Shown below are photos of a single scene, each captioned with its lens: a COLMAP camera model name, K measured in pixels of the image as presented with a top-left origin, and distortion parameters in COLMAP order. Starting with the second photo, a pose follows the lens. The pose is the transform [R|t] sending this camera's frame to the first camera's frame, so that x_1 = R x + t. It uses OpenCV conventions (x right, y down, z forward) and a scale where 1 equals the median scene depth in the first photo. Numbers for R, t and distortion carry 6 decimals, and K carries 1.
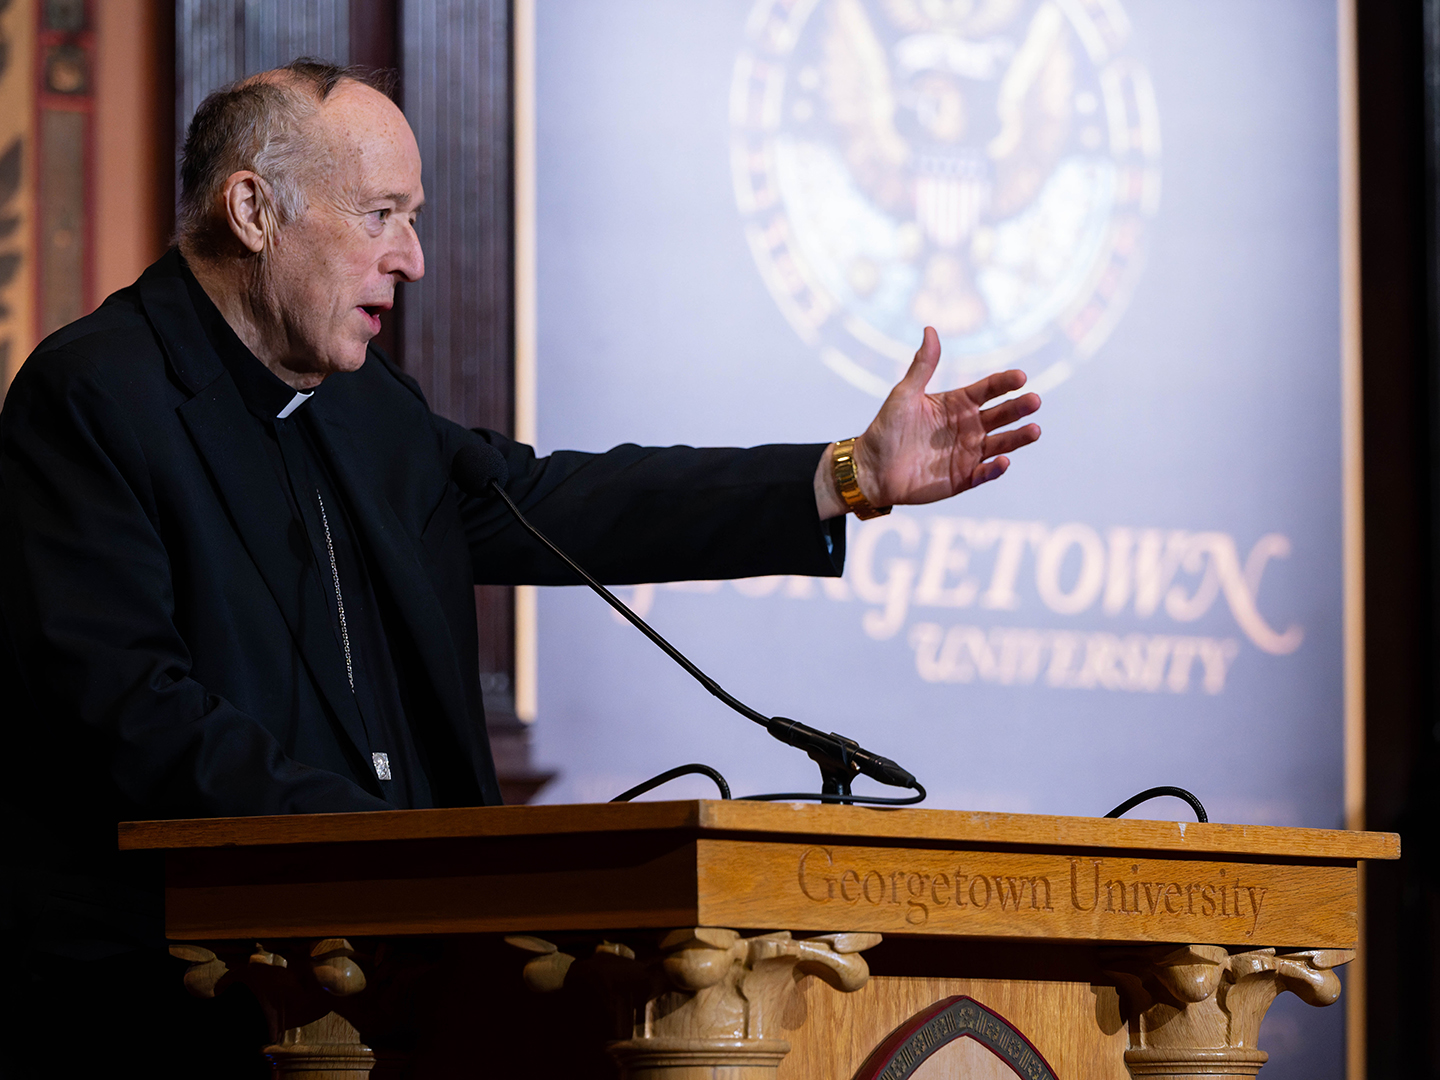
lens RADIAL K [[8268.9, 0, 720.0], [0, 8268.9, 540.0], [0, 0, 1]] dist [-0.215366, -3.436534]
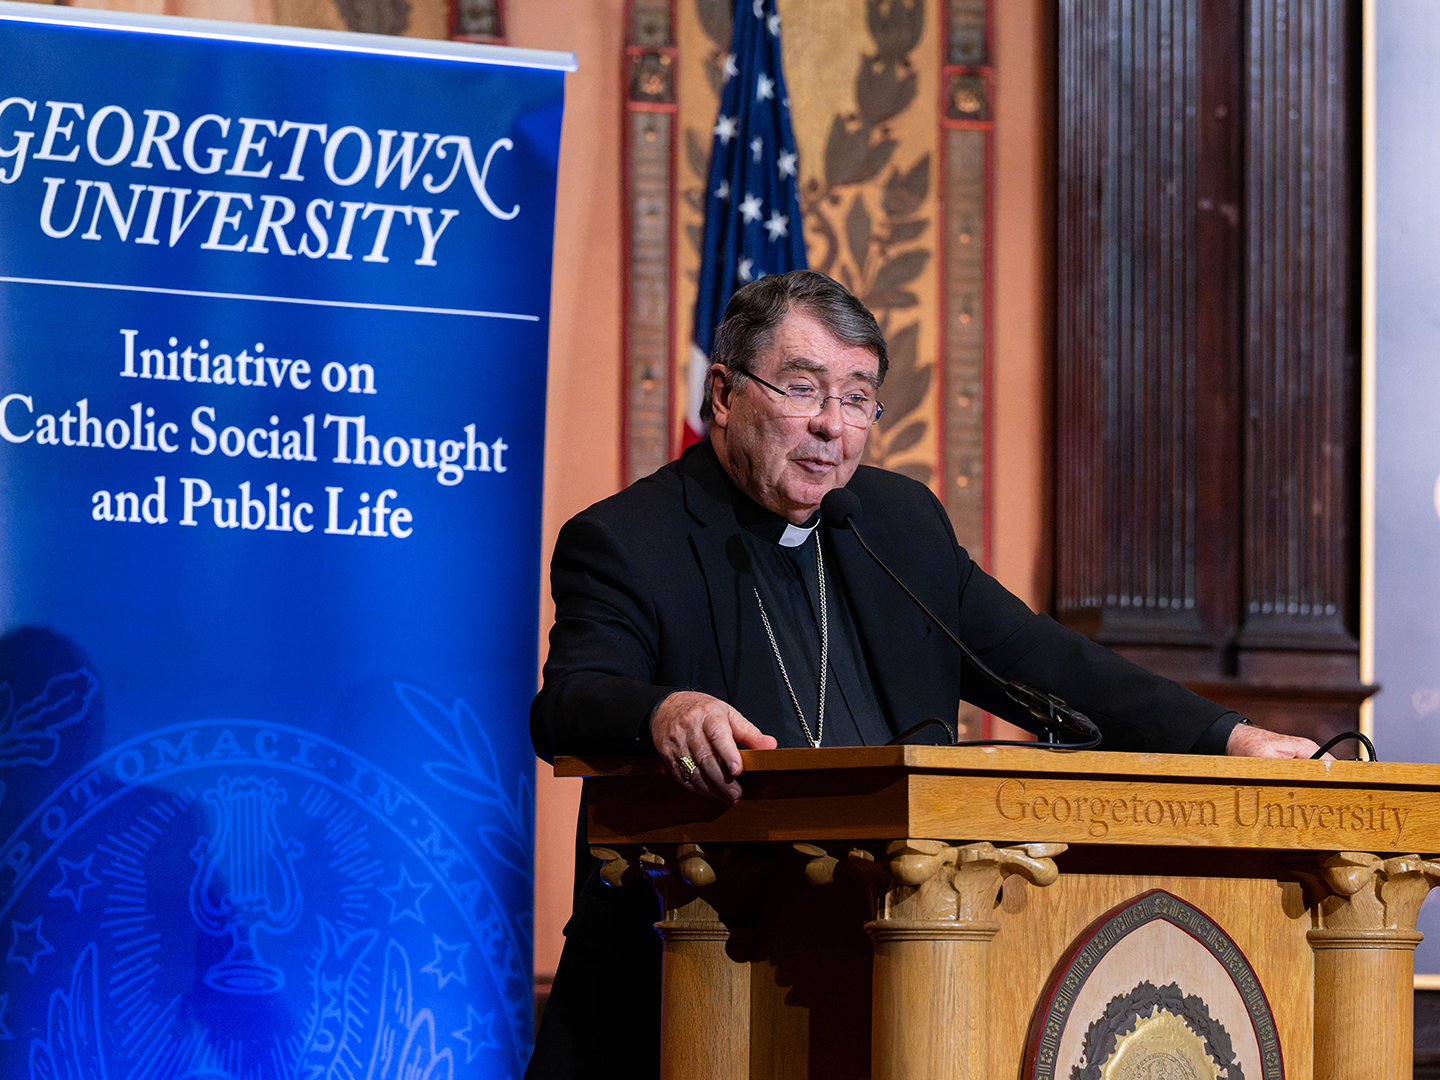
lens RADIAL K [[8255.0, 0, 720.0], [0, 8255.0, 540.0], [0, 0, 1]] dist [-0.137320, -9.405208]
pose [[0.979925, -0.000624, -0.199364, 0.228523], [0.004175, 0.999840, 0.017391, -0.025315], [0.199321, -0.017874, 0.979771, -0.328279]]
